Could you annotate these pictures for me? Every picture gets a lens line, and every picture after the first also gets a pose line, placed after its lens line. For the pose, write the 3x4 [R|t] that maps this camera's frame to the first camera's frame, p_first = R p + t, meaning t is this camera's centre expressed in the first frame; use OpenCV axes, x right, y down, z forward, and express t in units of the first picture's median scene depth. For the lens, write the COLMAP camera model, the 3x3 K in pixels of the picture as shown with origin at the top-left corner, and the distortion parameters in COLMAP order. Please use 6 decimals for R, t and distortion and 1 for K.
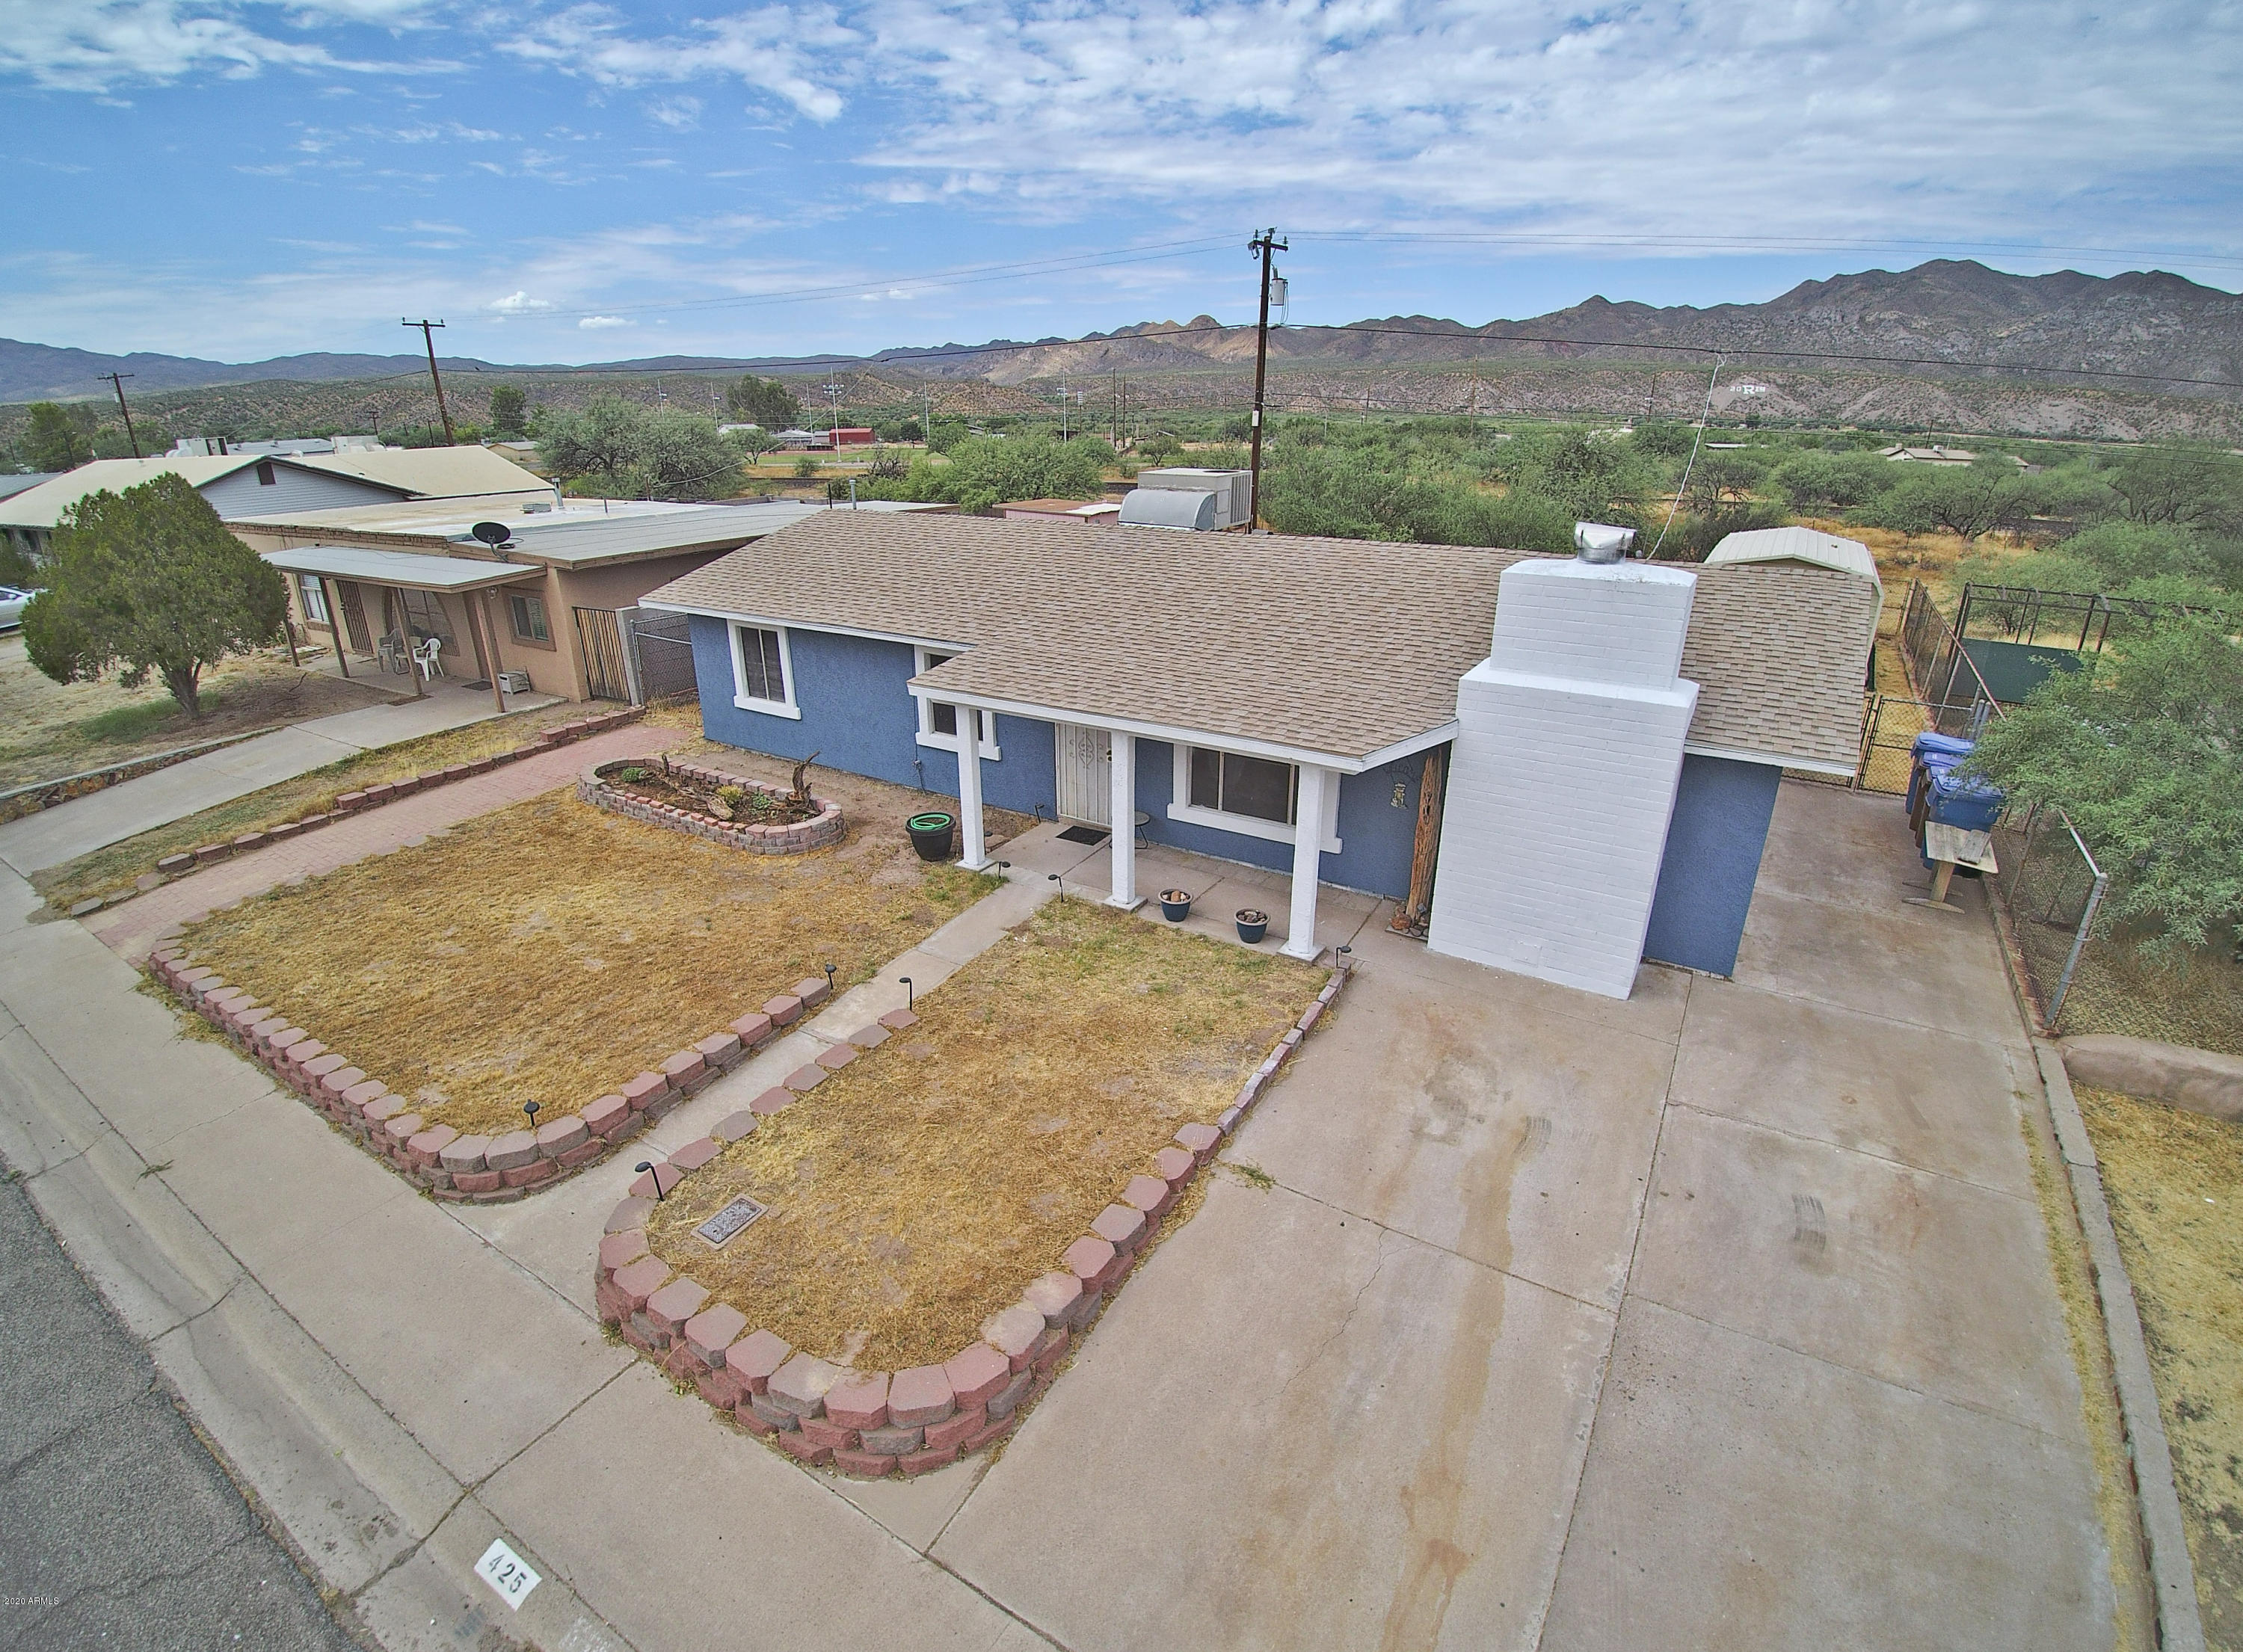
lens RADIAL K [[1051.4, 0, 1112.0], [0, 1051.4, 839.4], [0, 0, 1]] dist [-0.024962, -0.021524]
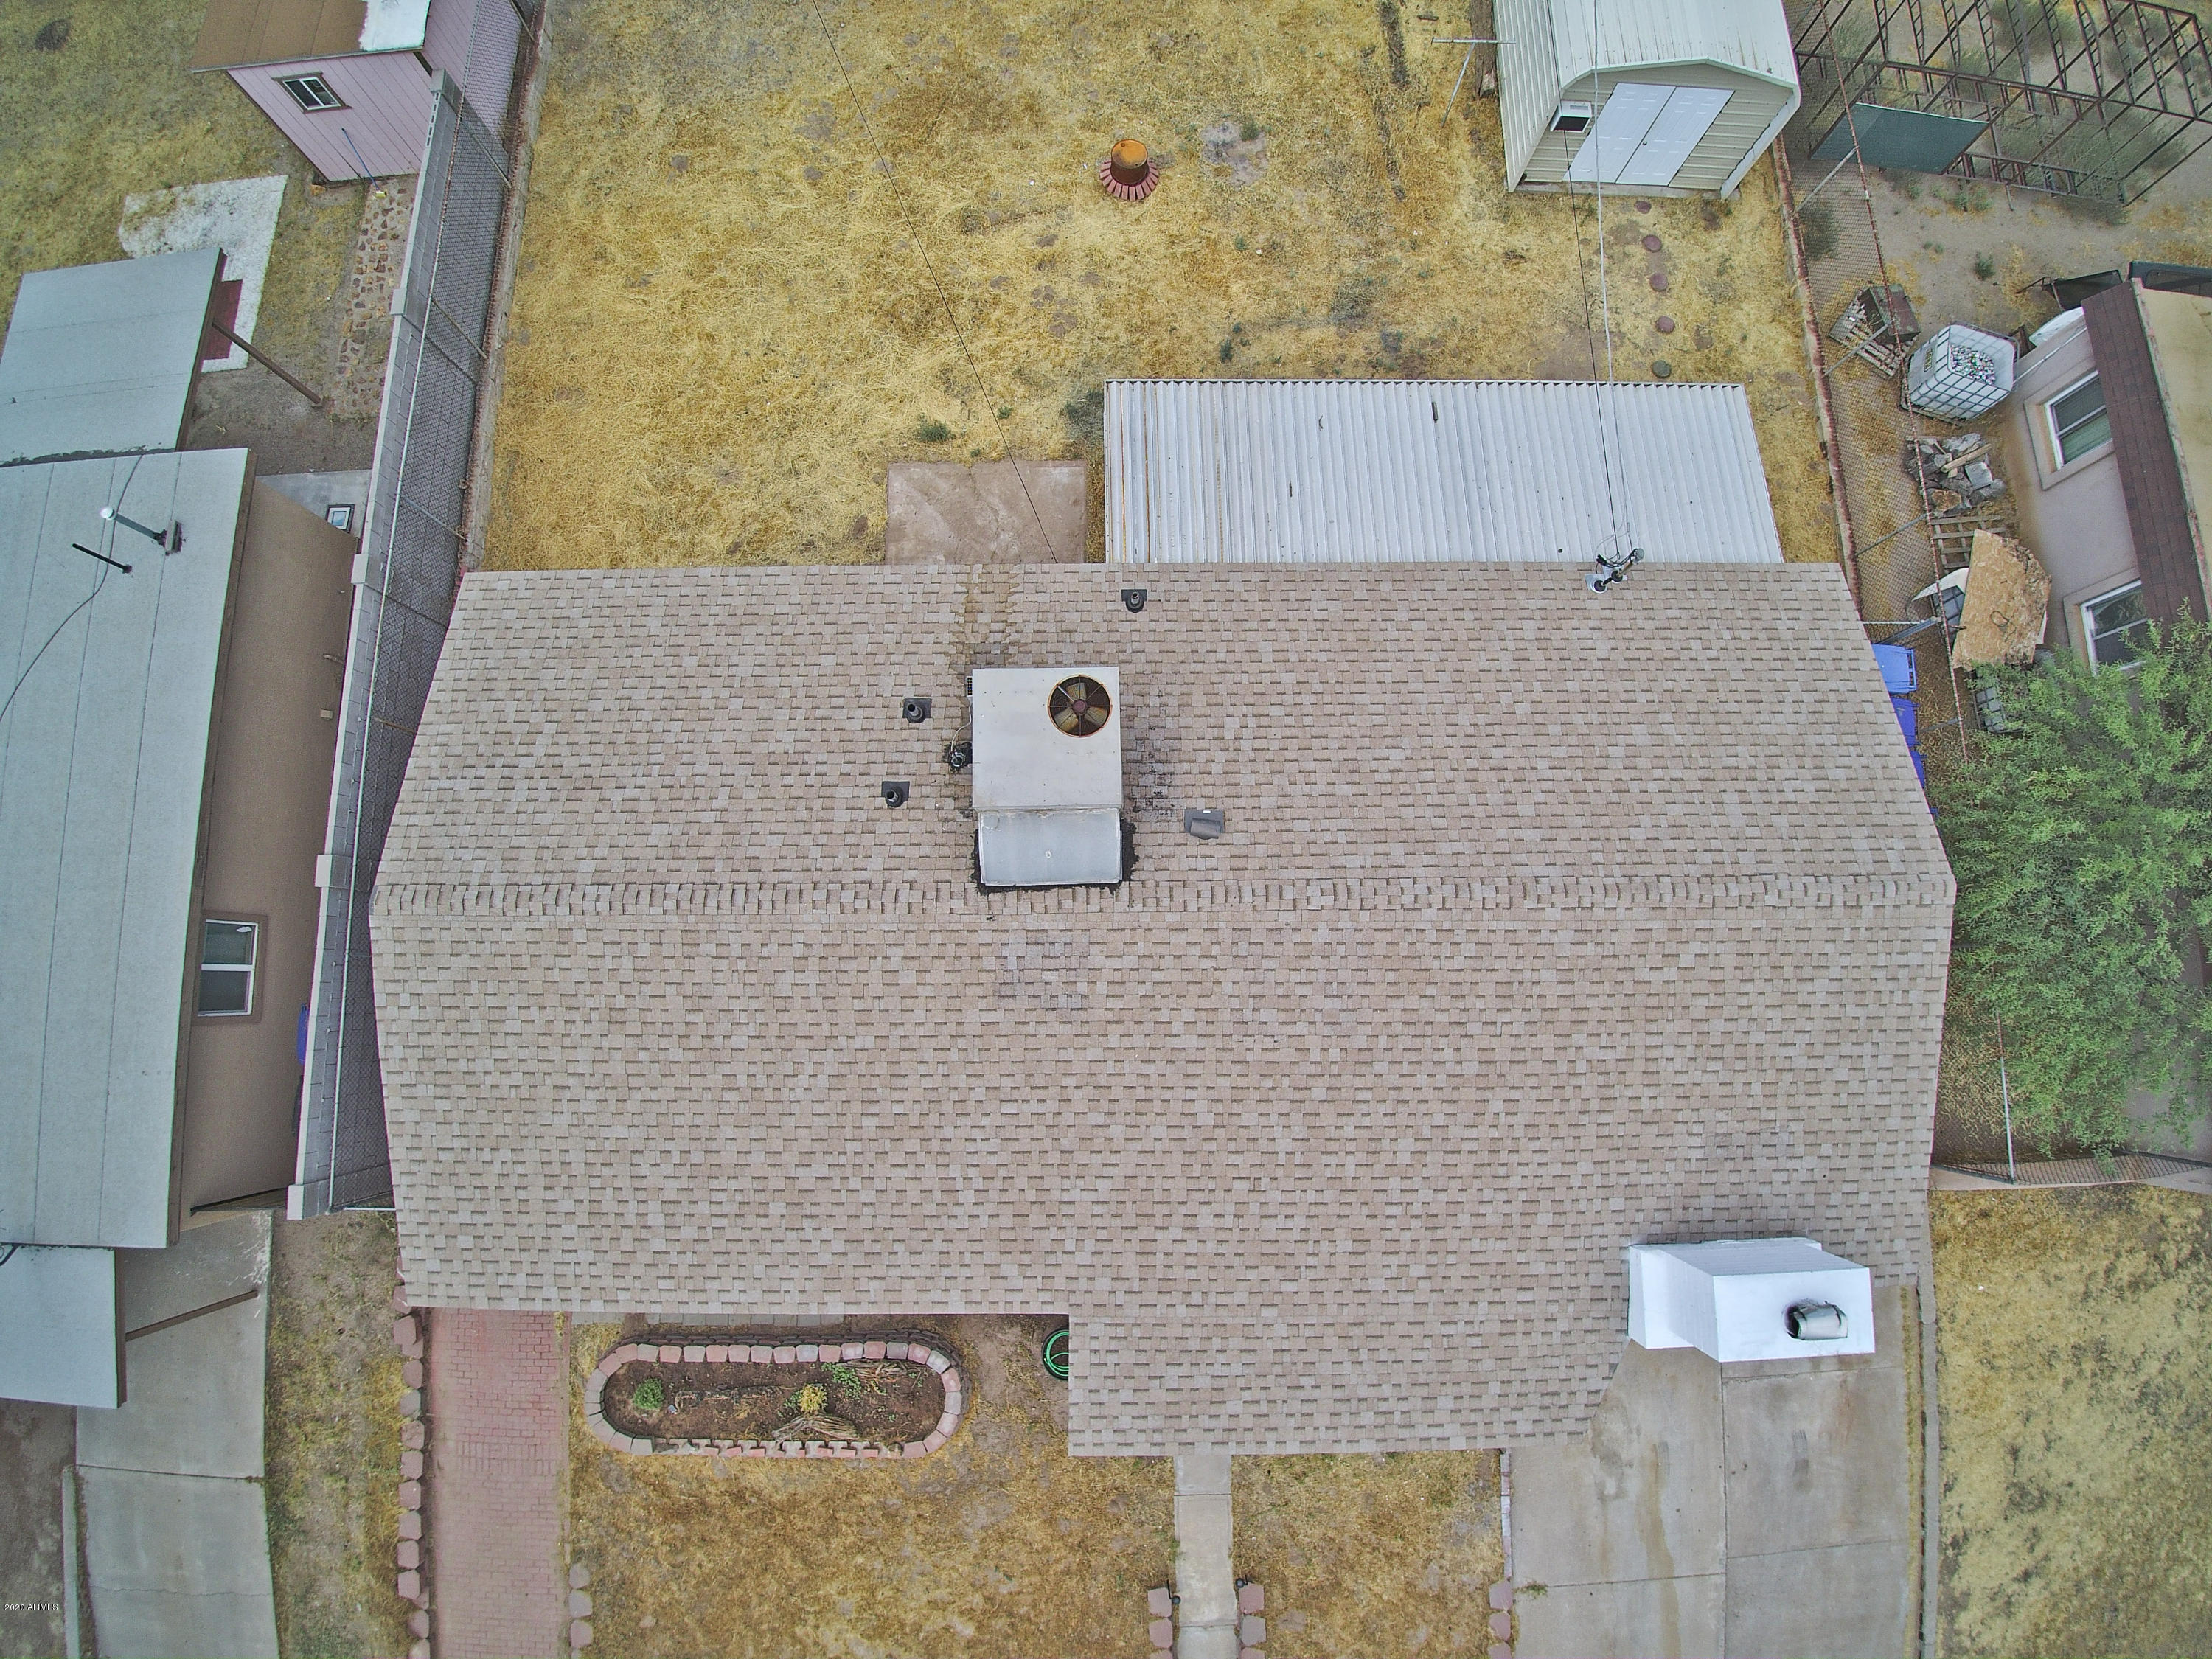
lens RADIAL K [[1013.8, 0, 1118.4], [0, 1013.8, 812.0], [0, 0, 1]] dist [-0.029310, -0.017567]
pose [[0.843167, -0.529704, 0.092105, 0.056877], [0.197825, 0.464943, 0.862956, -1.150302], [-0.499934, -0.709396, 0.496813, 0.944675]]
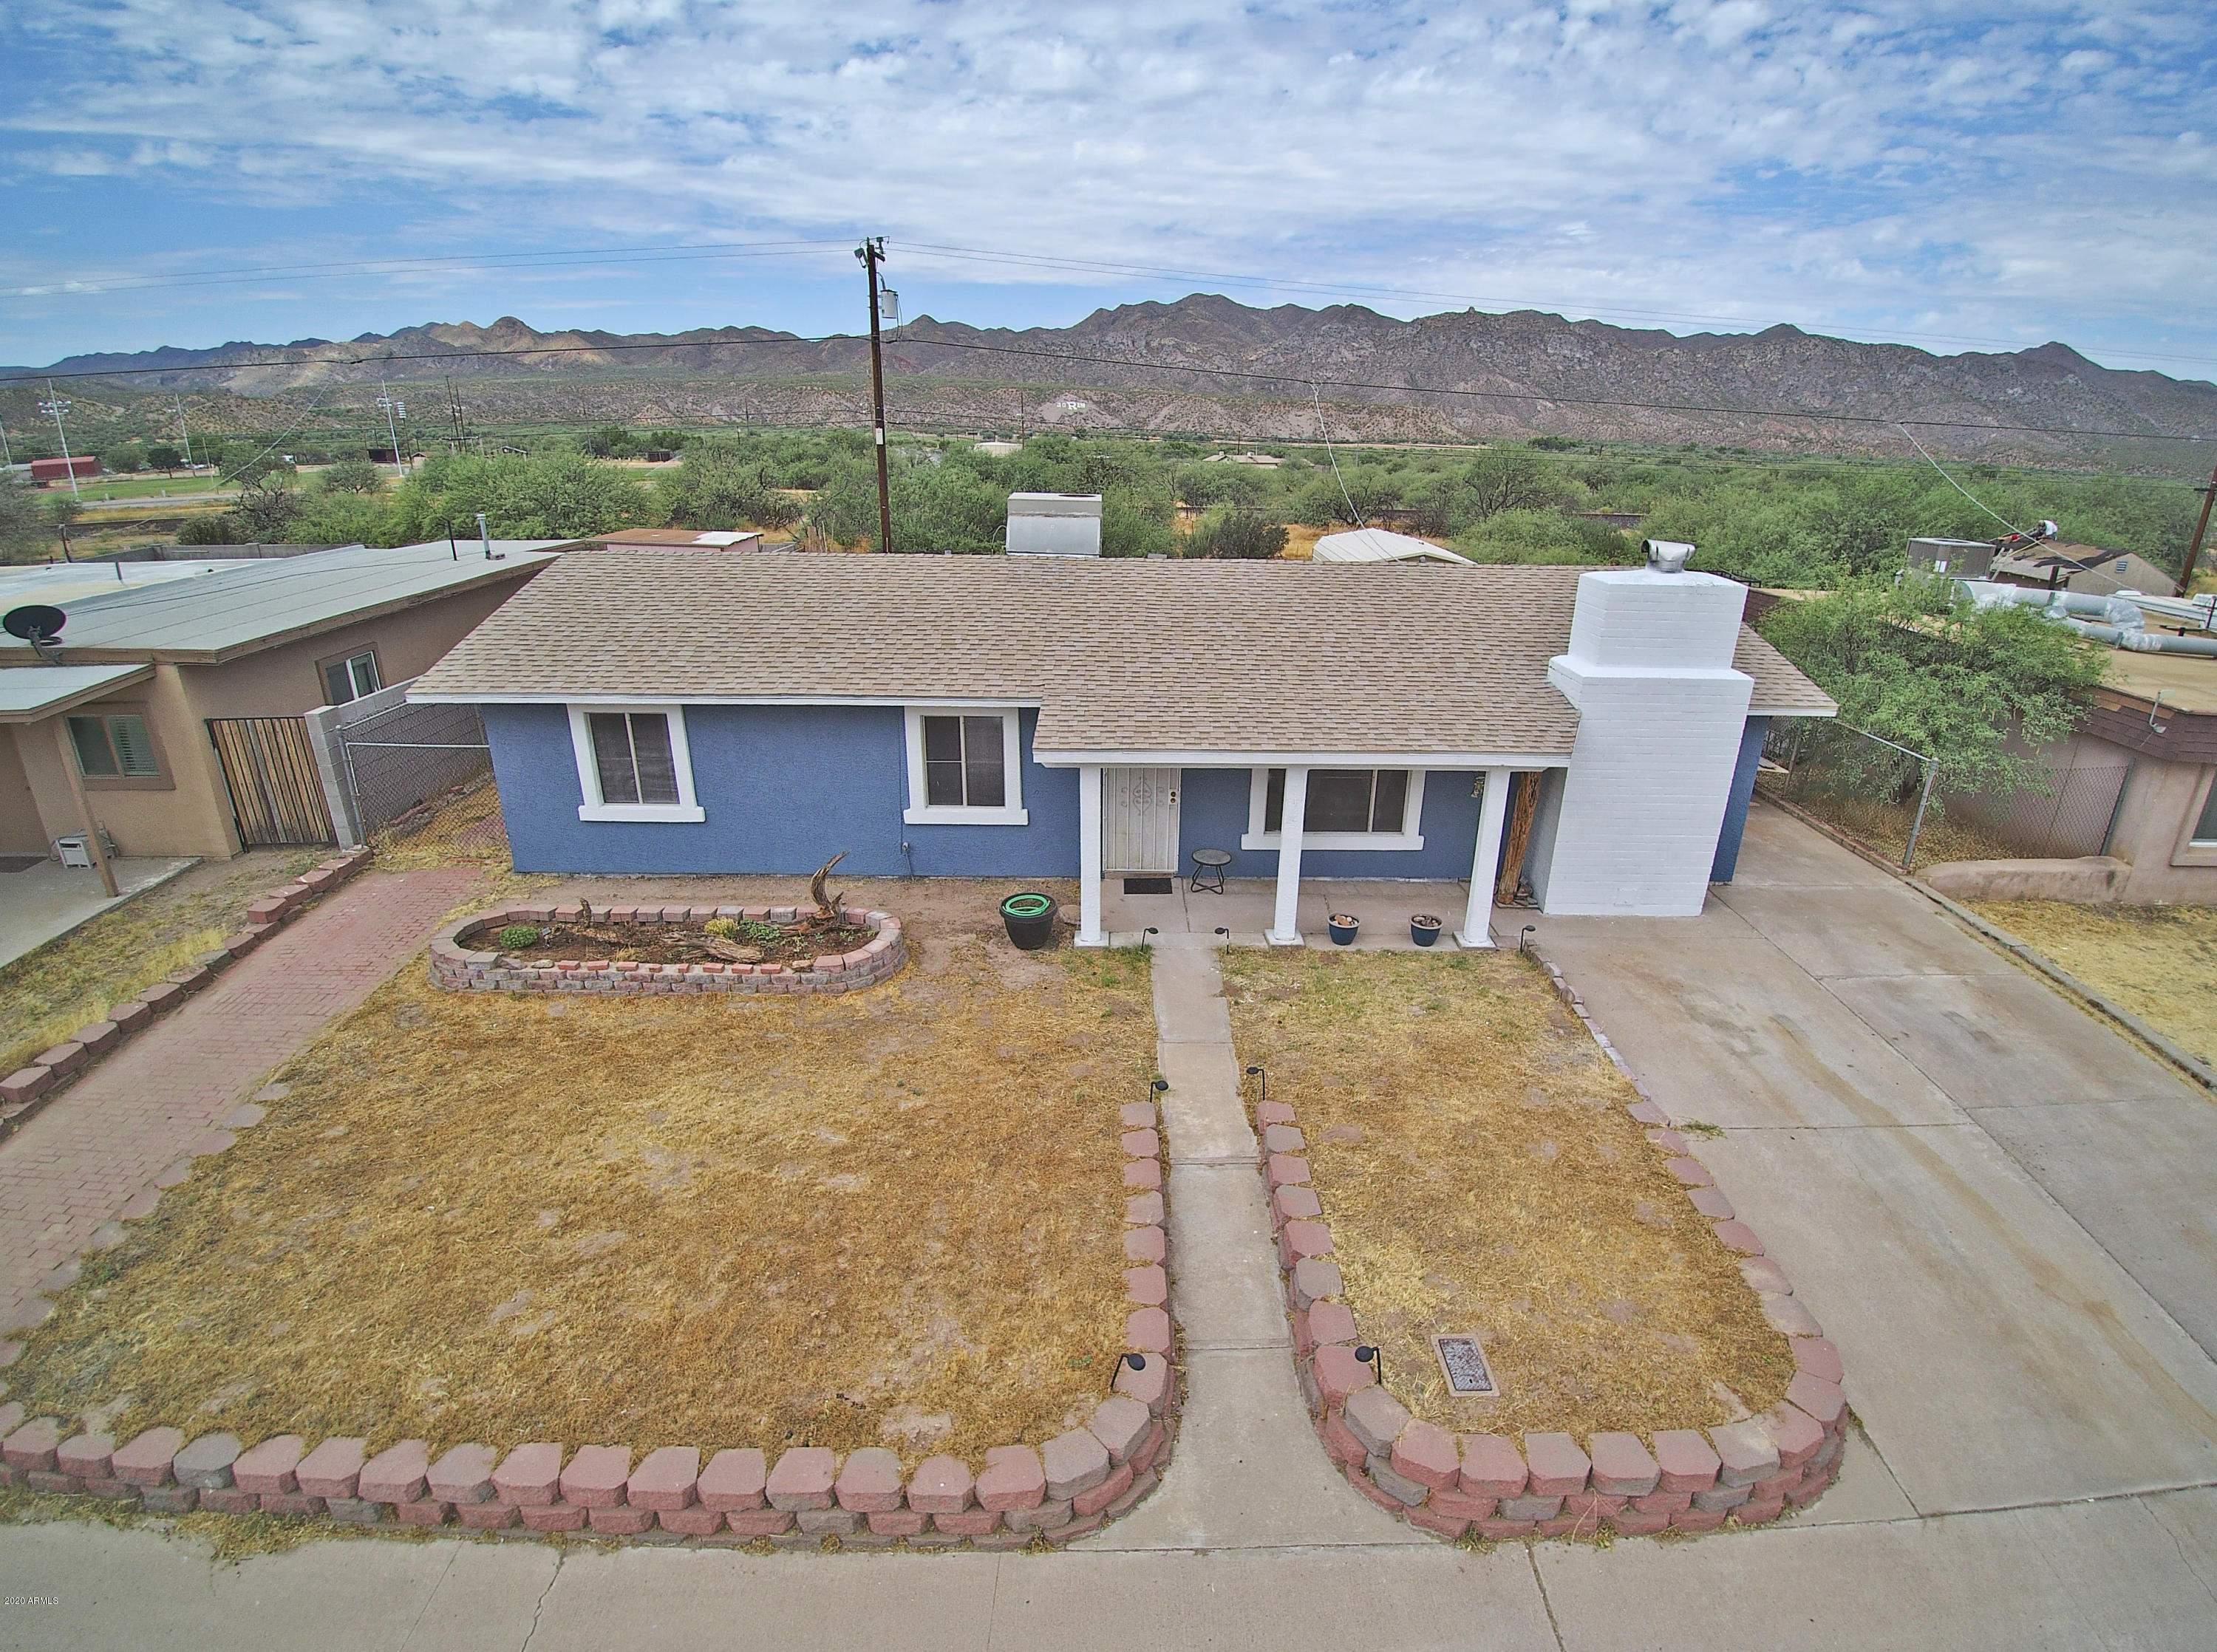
lens RADIAL K [[1061.4, 0, 1146.3], [0, 1061.4, 844.8], [0, 0, 1]] dist [-0.027507, -0.019284]
pose [[0.832245, -0.185127, 0.522587, -0.587293], [0.190192, 0.980736, 0.044536, -0.093674], [-0.520765, 0.062327, 0.851422, 0.216976]]
